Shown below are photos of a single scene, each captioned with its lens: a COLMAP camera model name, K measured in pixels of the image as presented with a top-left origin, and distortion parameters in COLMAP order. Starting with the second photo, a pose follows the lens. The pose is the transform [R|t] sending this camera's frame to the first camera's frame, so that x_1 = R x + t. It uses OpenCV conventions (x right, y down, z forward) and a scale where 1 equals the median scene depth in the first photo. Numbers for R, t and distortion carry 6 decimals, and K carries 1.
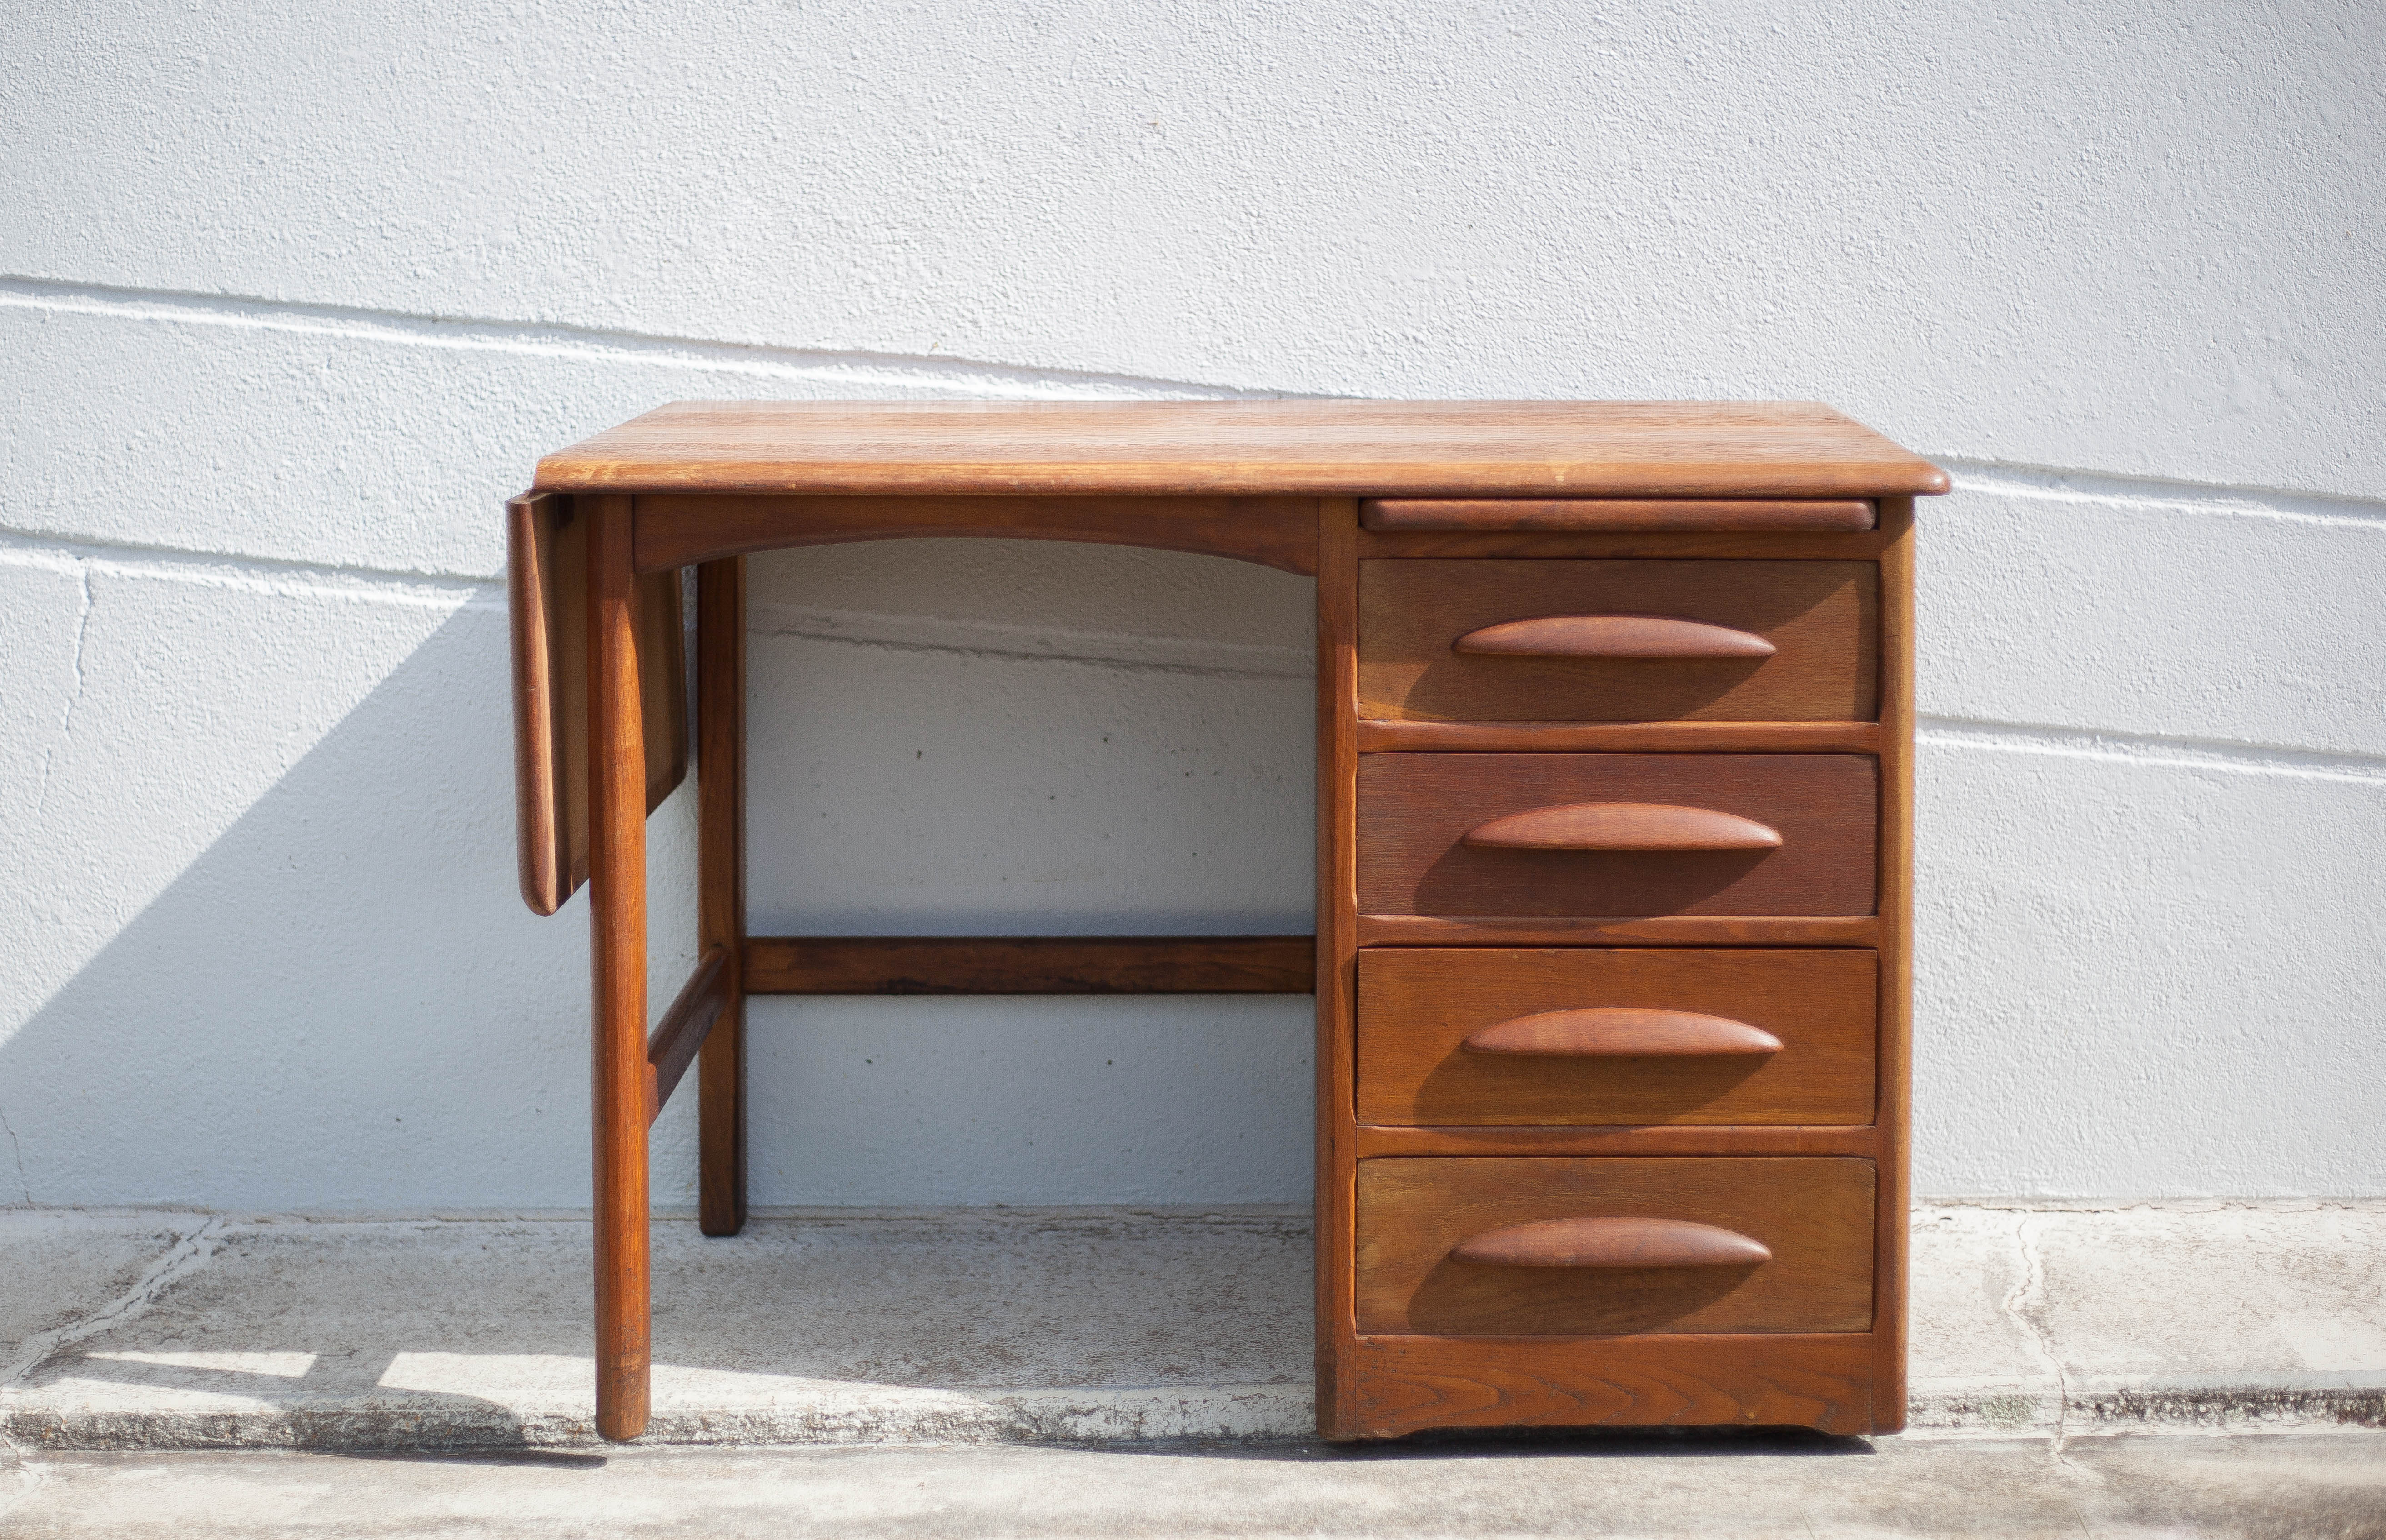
lens RADIAL K [[3811.6, 0, 1439.2], [0, 3811.6, 139.9], [0, 0, 1]] dist [-0.057428, -0.000388]
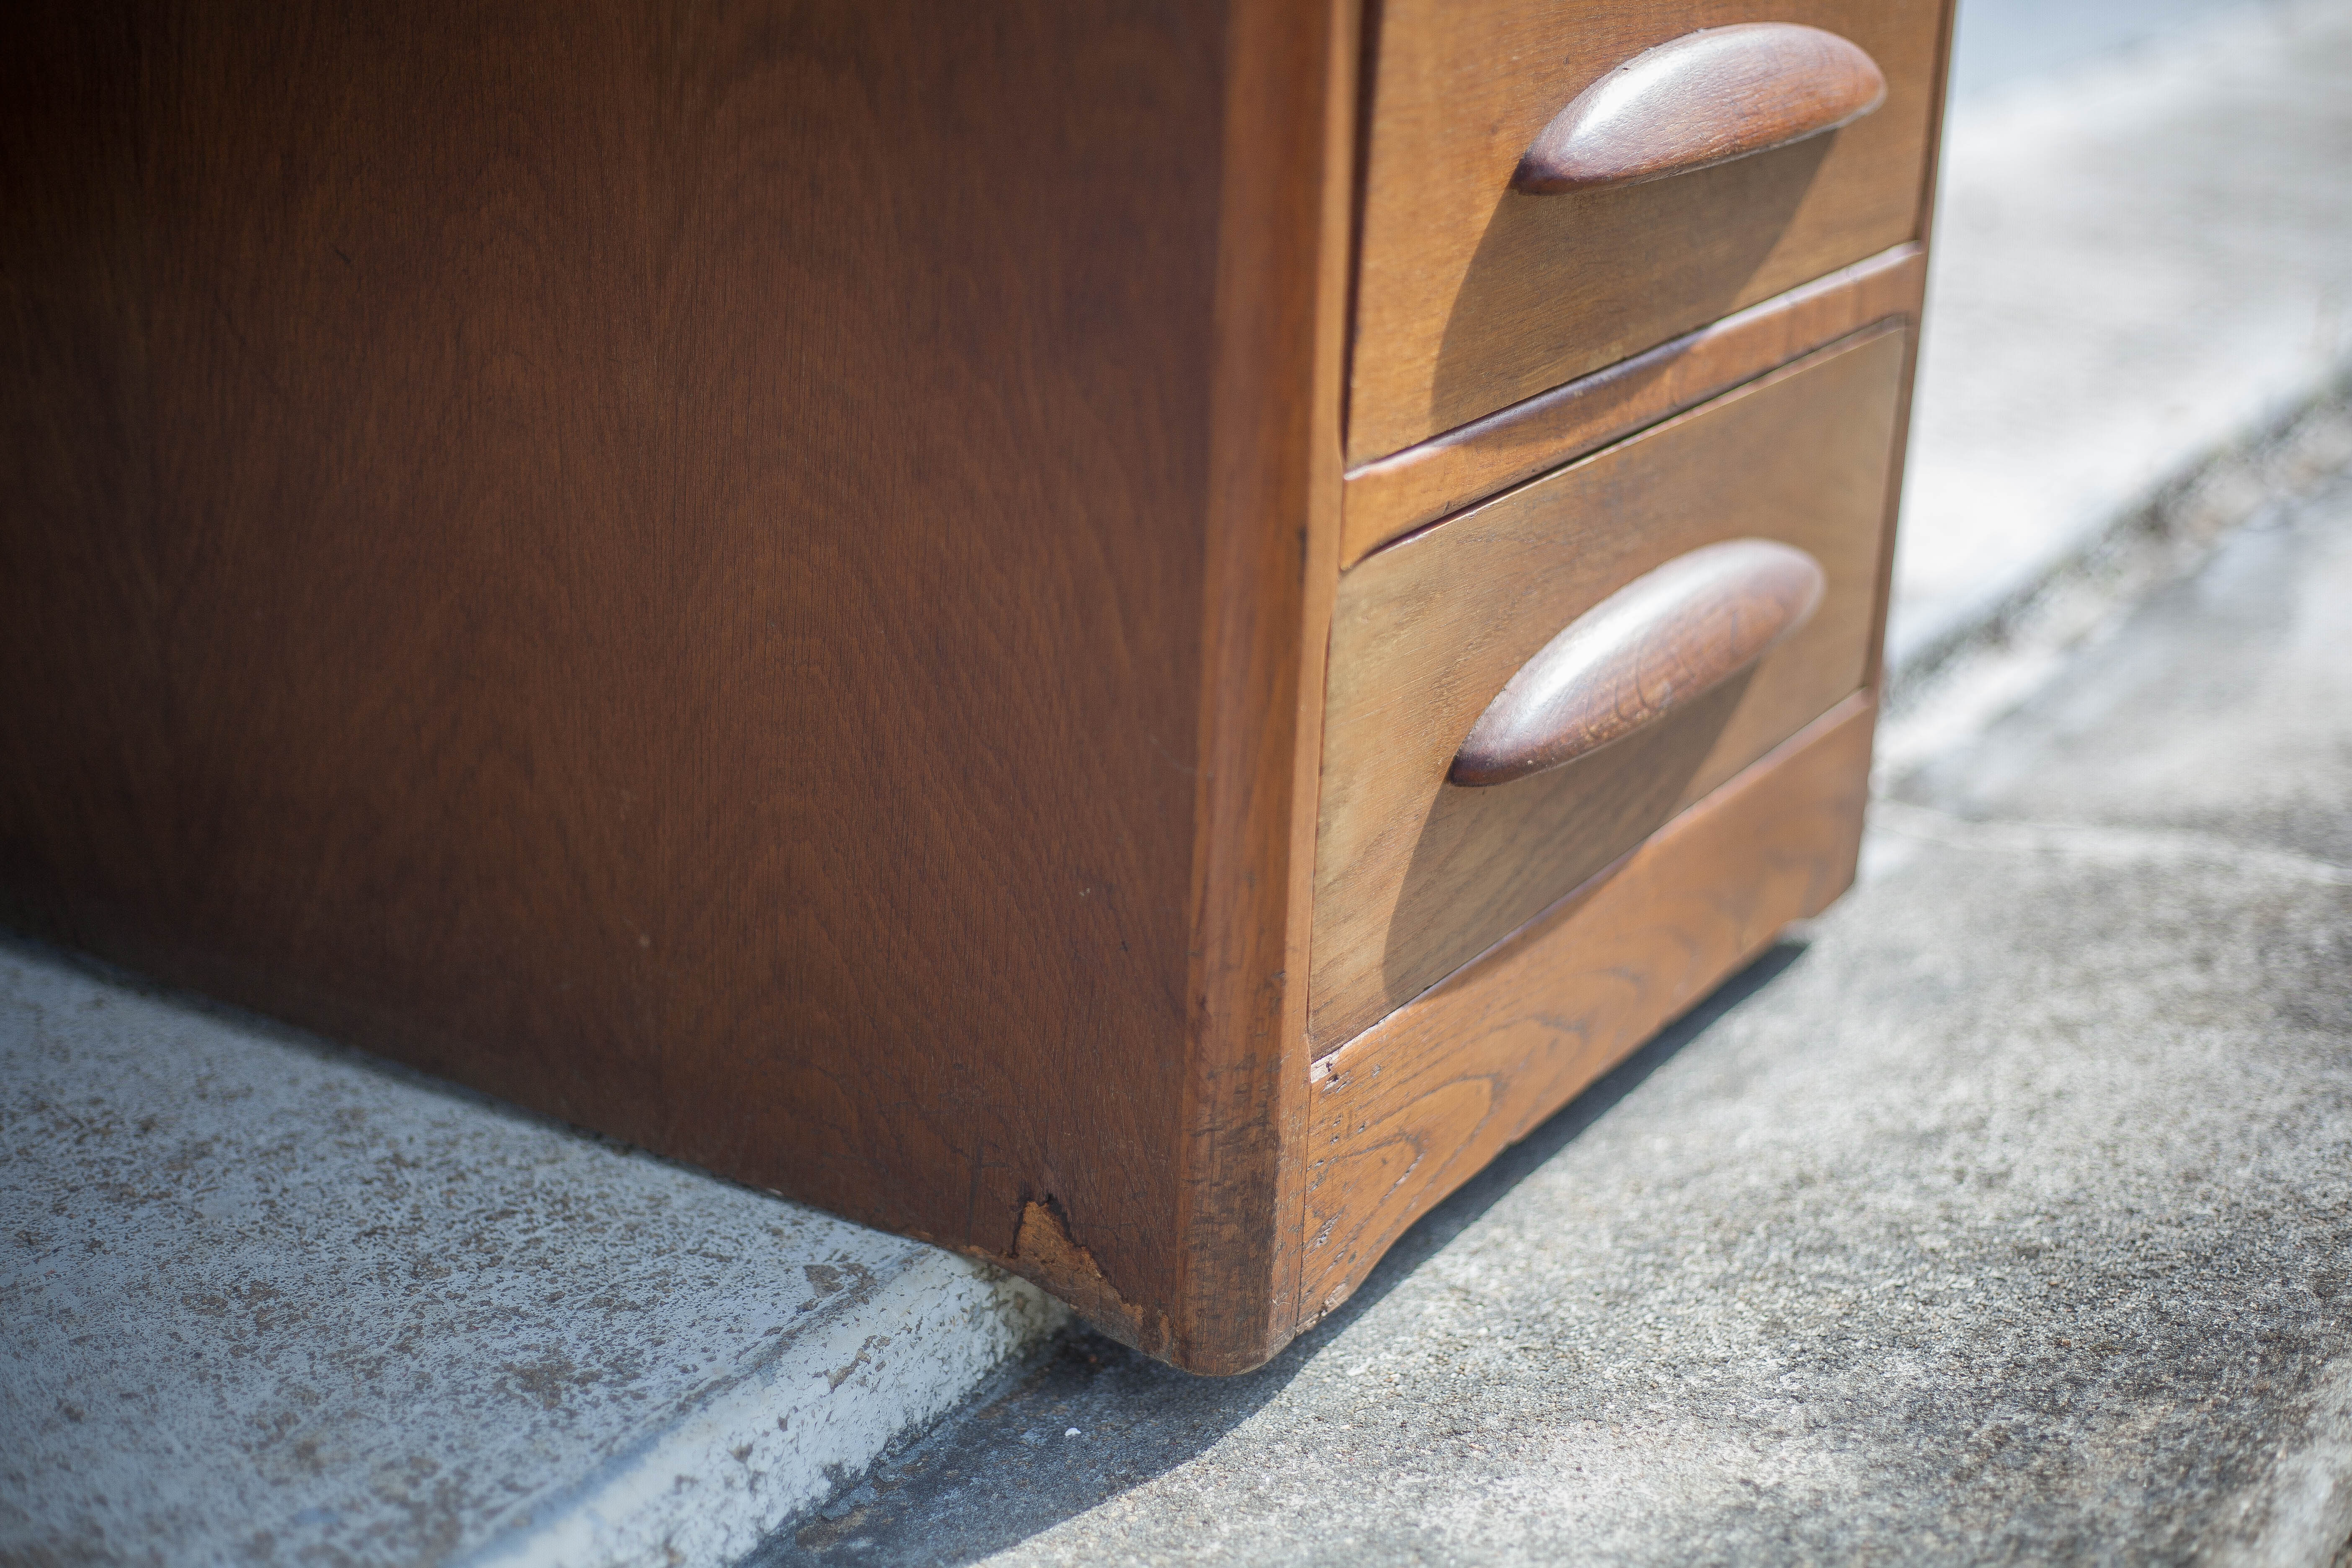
lens RADIAL K [[3581.3, 0, 1176.0], [0, 3581.3, 784.0], [0, 0, 1]] dist [-0.141725, -0.025021]
pose [[0.557080, -0.267802, 0.786094, -0.229934], [-0.030185, 0.939423, 0.341428, 0.149932], [-0.829910, -0.213931, 0.515250, 0.704829]]
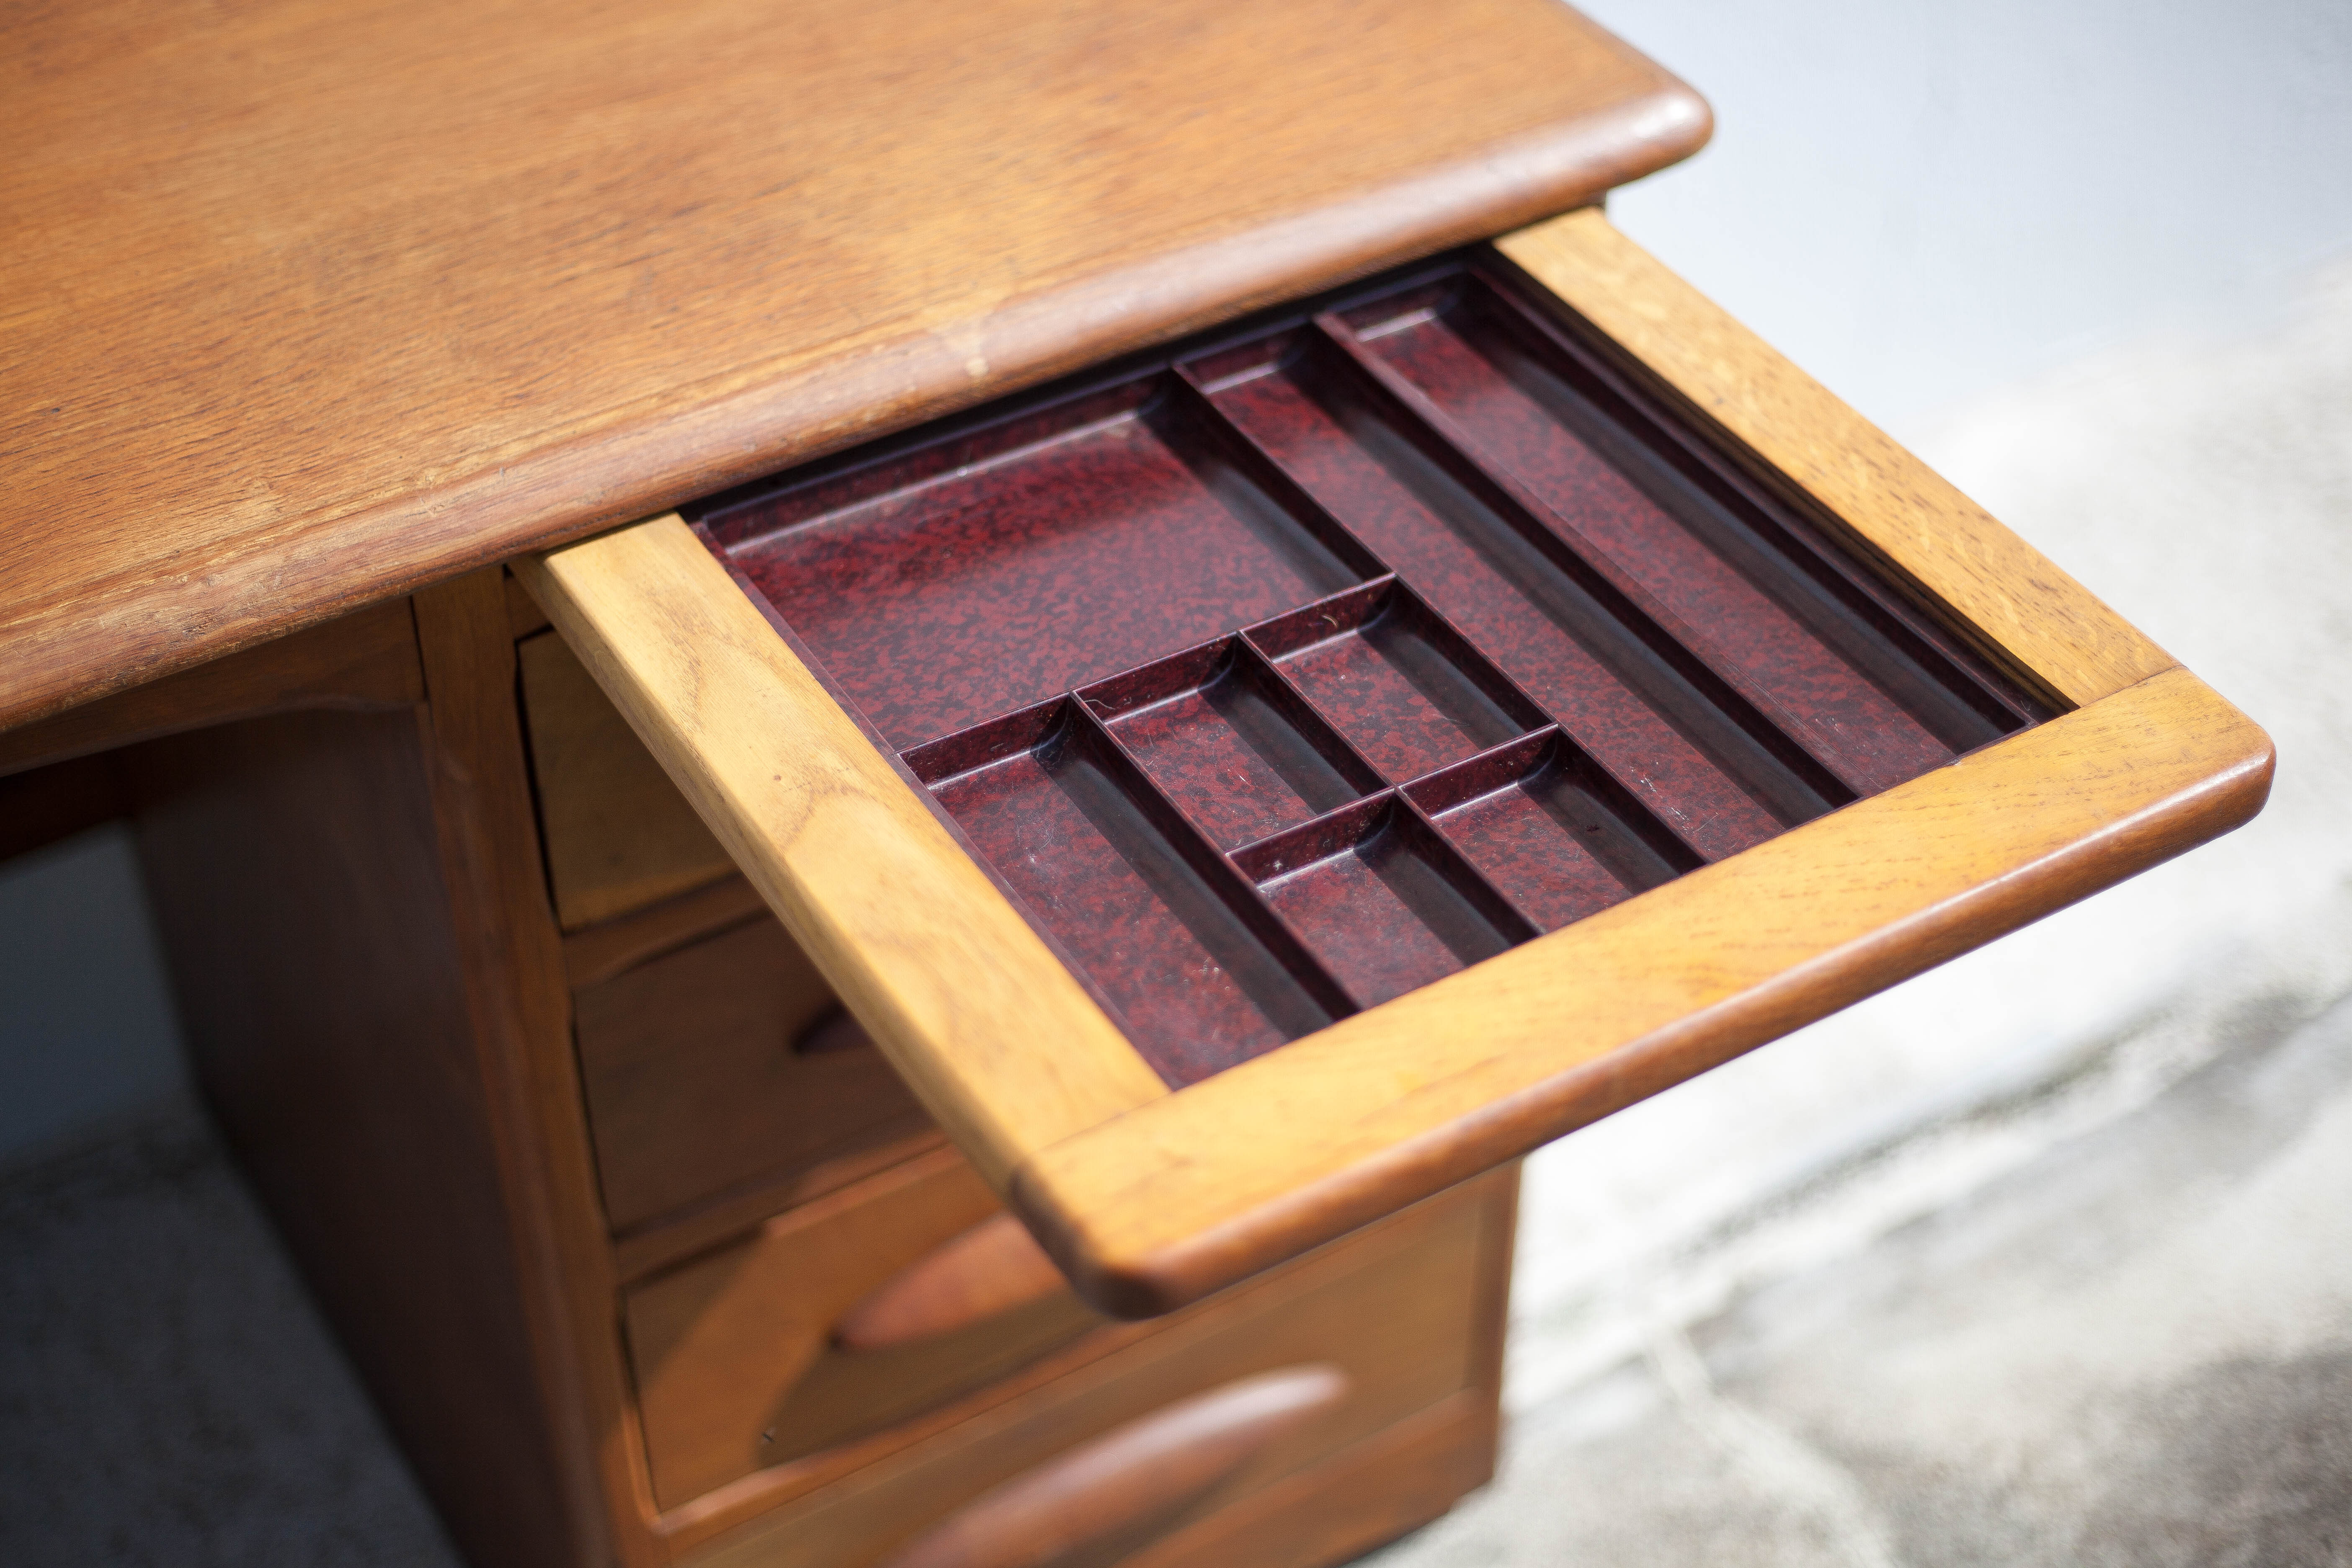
lens RADIAL K [[3581.3, 0, 1176.0], [0, 3581.3, 784.0], [0, 0, 1]] dist [-0.141725, -0.025021]
pose [[0.872622, -0.320656, 0.368390, -0.086795], [0.016622, 0.773345, 0.633767, -0.098499], [-0.488114, -0.546916, 0.680167, 0.578361]]
